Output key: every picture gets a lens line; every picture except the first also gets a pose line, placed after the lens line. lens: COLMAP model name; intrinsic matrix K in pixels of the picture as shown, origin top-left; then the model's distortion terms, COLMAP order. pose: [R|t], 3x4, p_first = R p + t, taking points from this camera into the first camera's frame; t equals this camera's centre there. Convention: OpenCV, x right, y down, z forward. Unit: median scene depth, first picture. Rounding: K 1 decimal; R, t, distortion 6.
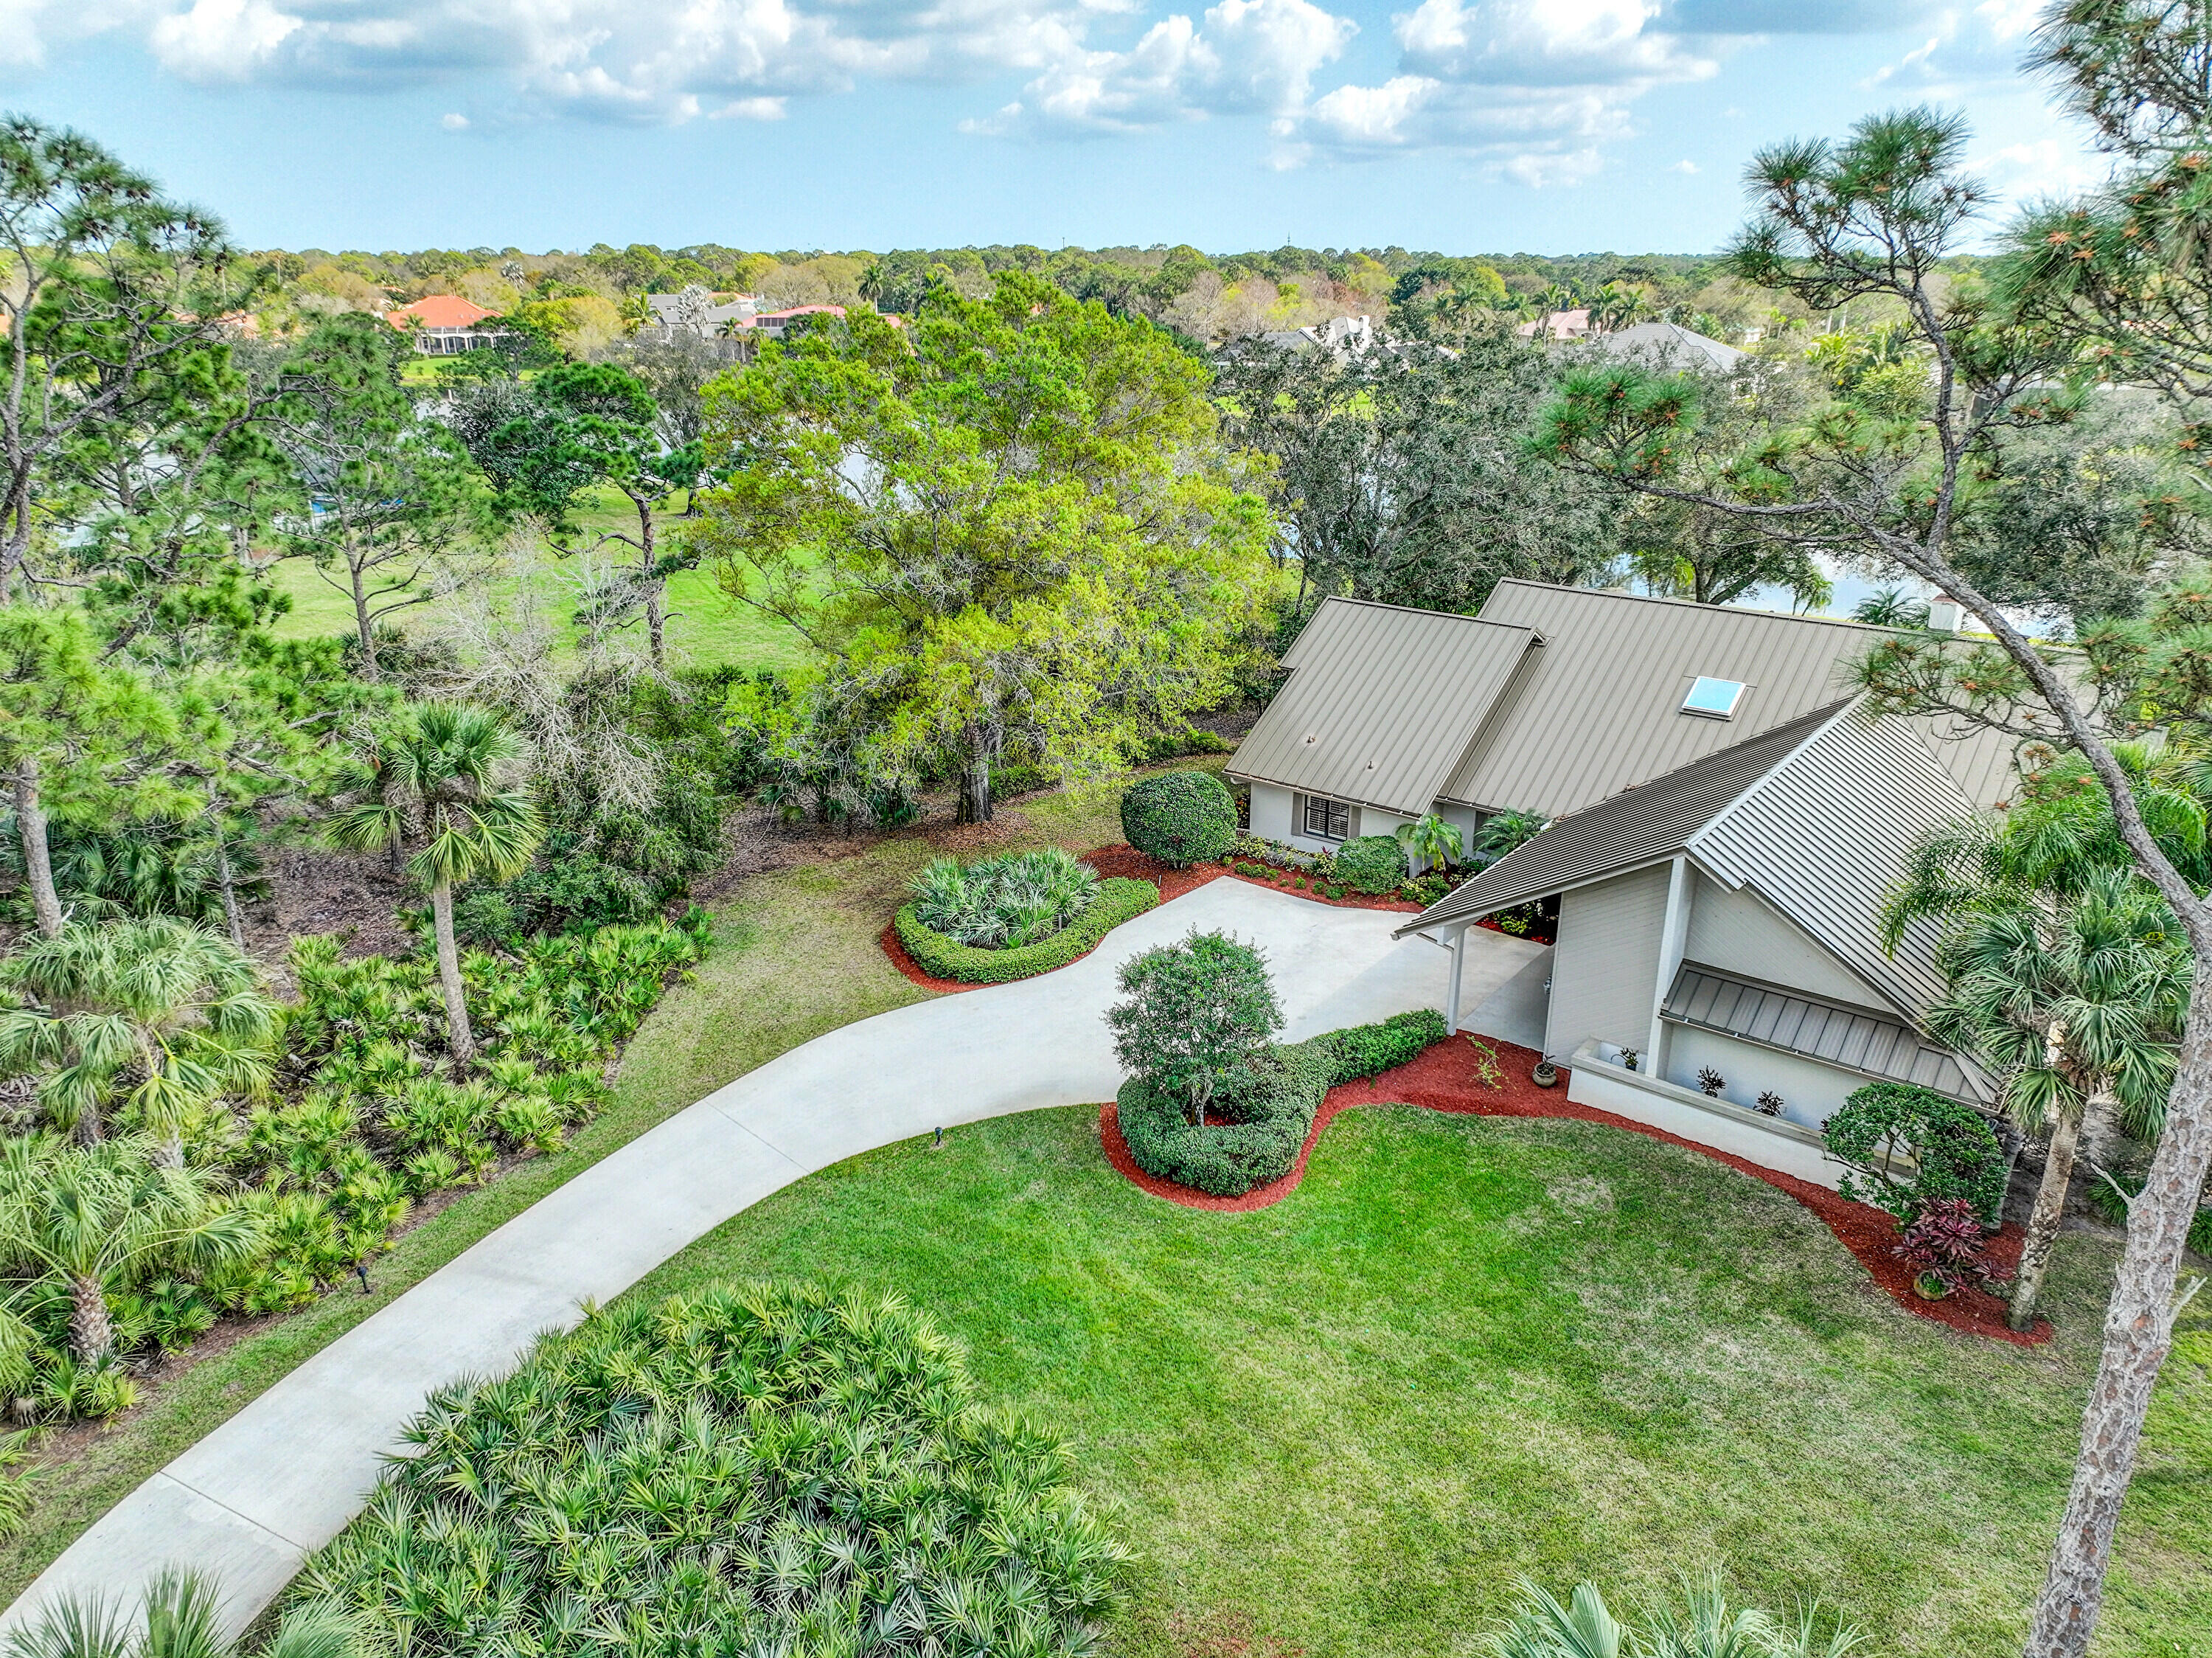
lens RADIAL K [[1545.1, 0, 1106.0], [0, 1545.1, 829.0], [0, 0, 1]] dist [0.008851, 0.003815]
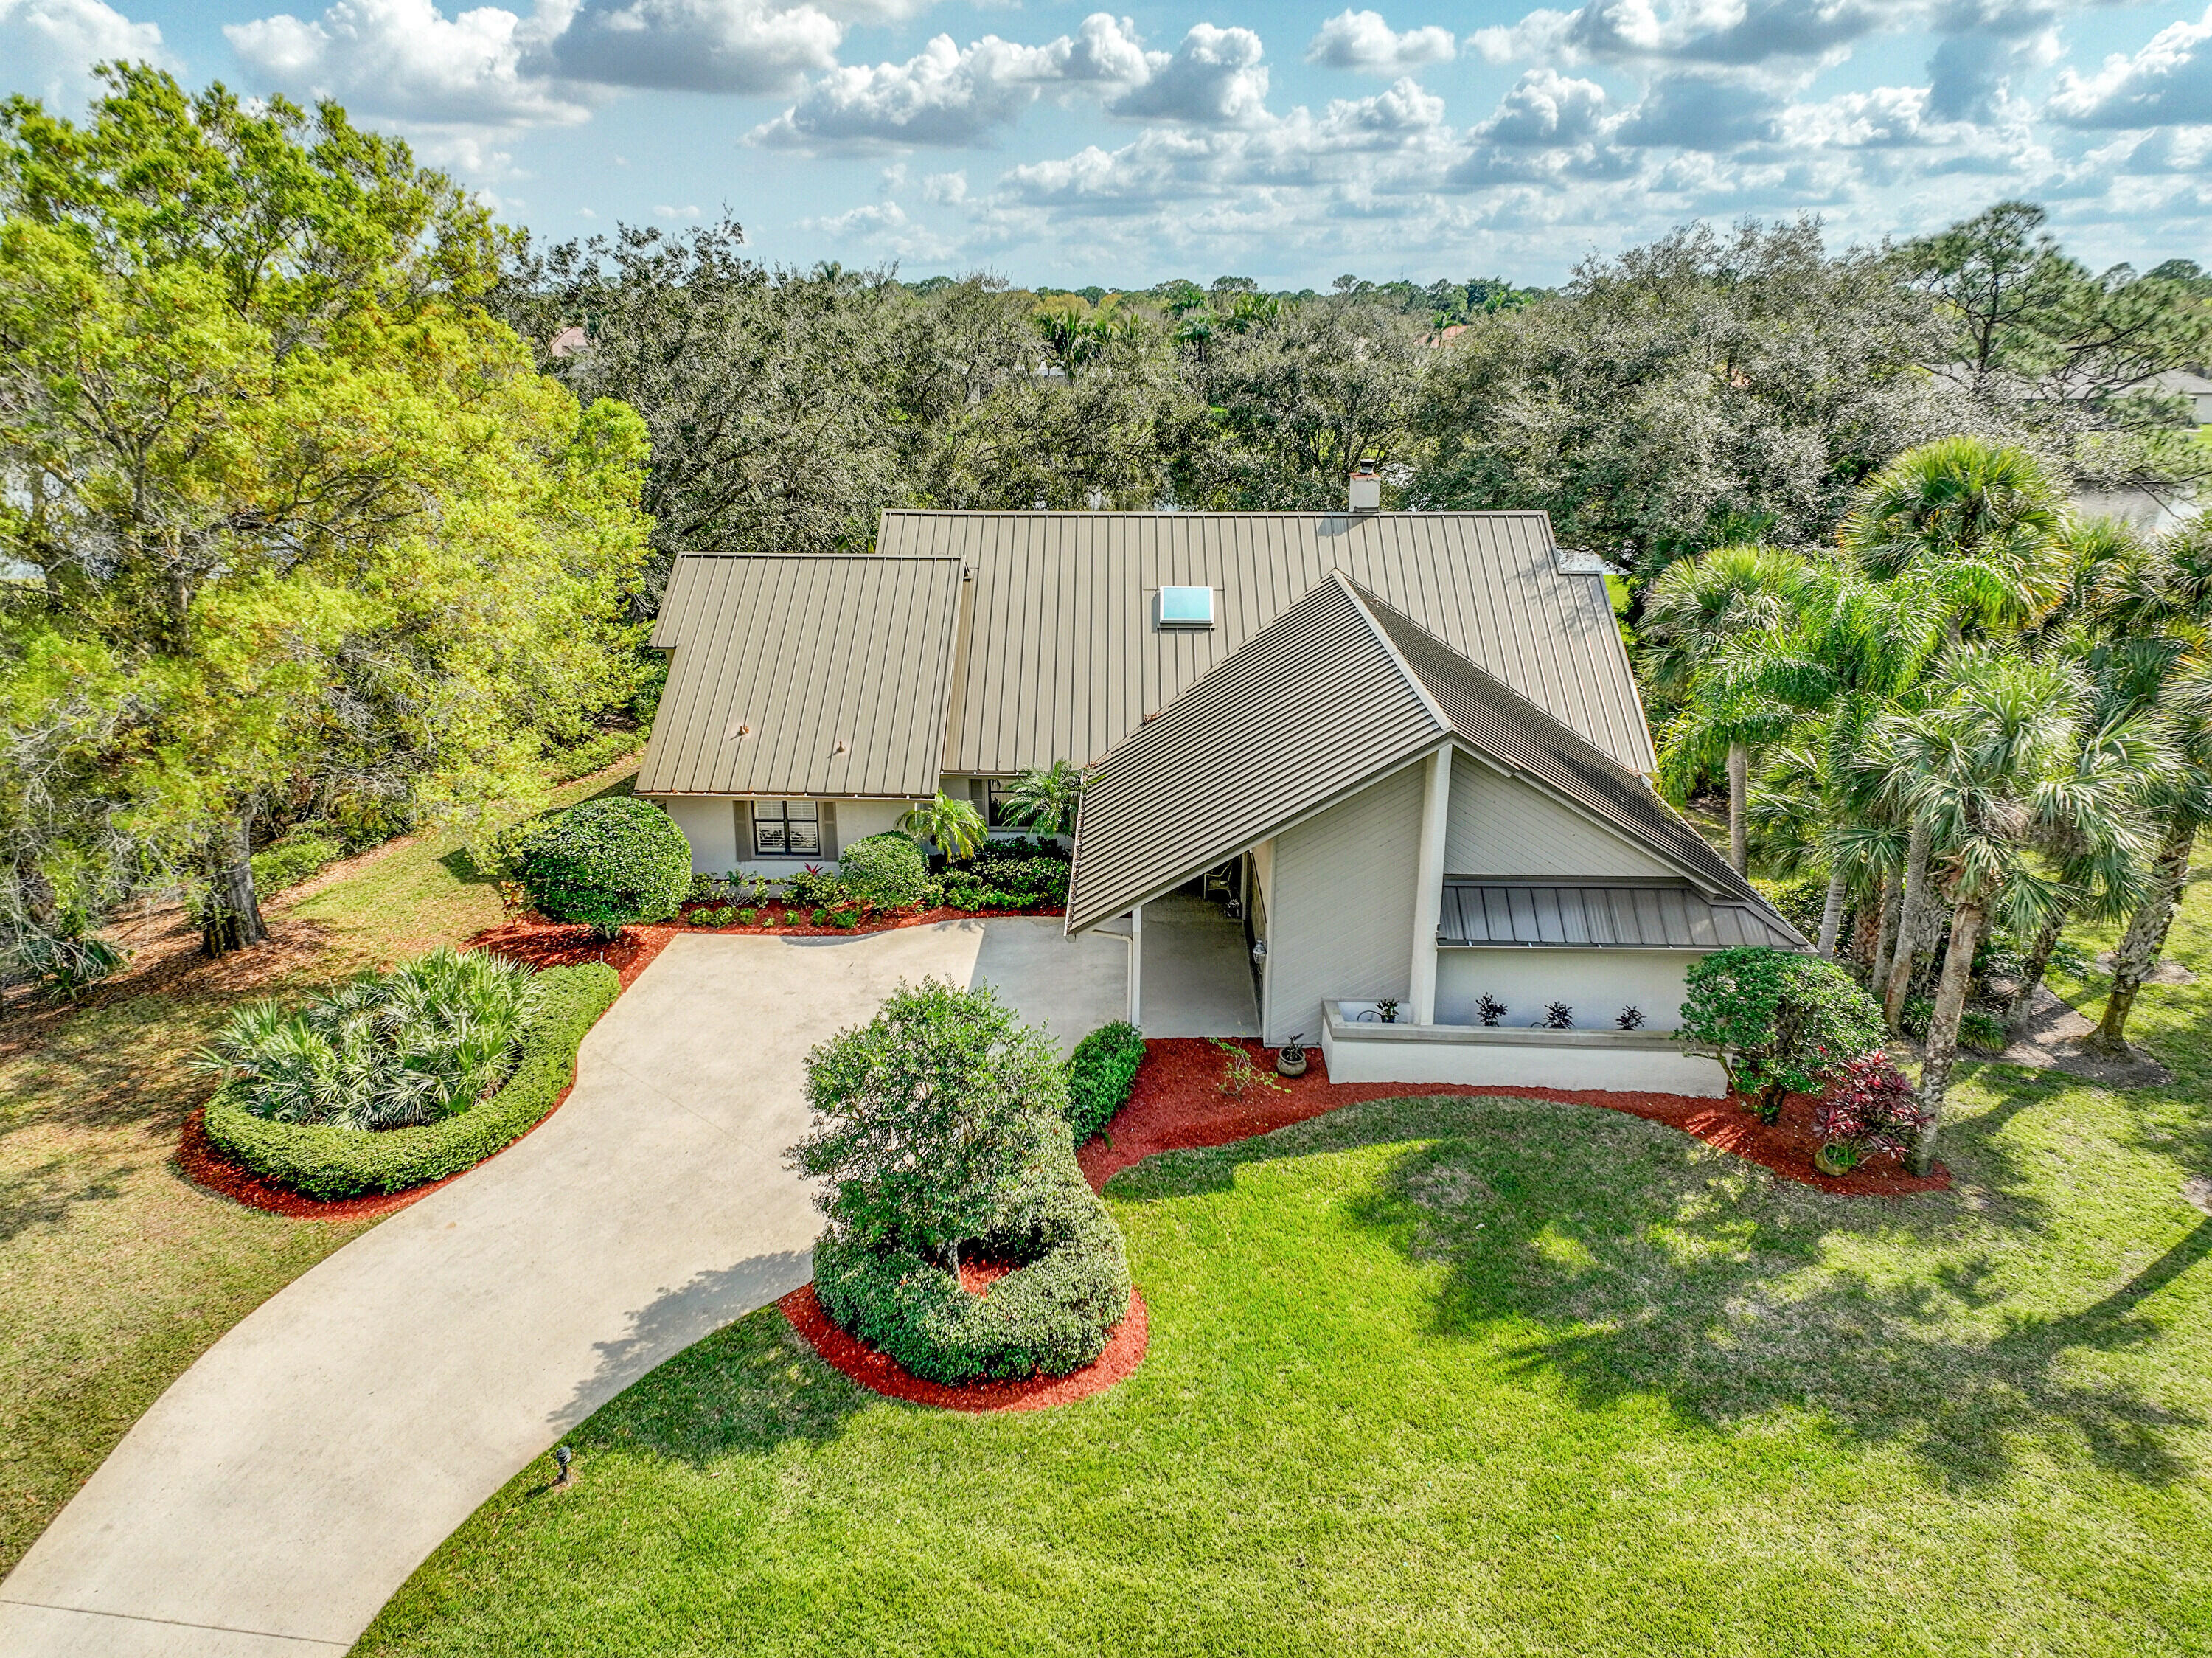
lens RADIAL K [[1545.1, 0, 1106.0], [0, 1545.1, 829.0], [0, 0, 1]] dist [0.008851, 0.003815]
pose [[0.805754, -0.191563, 0.560414, -0.204955], [0.203547, 0.978176, 0.041708, -0.008696], [-0.556174, 0.080464, 0.827162, 0.381309]]
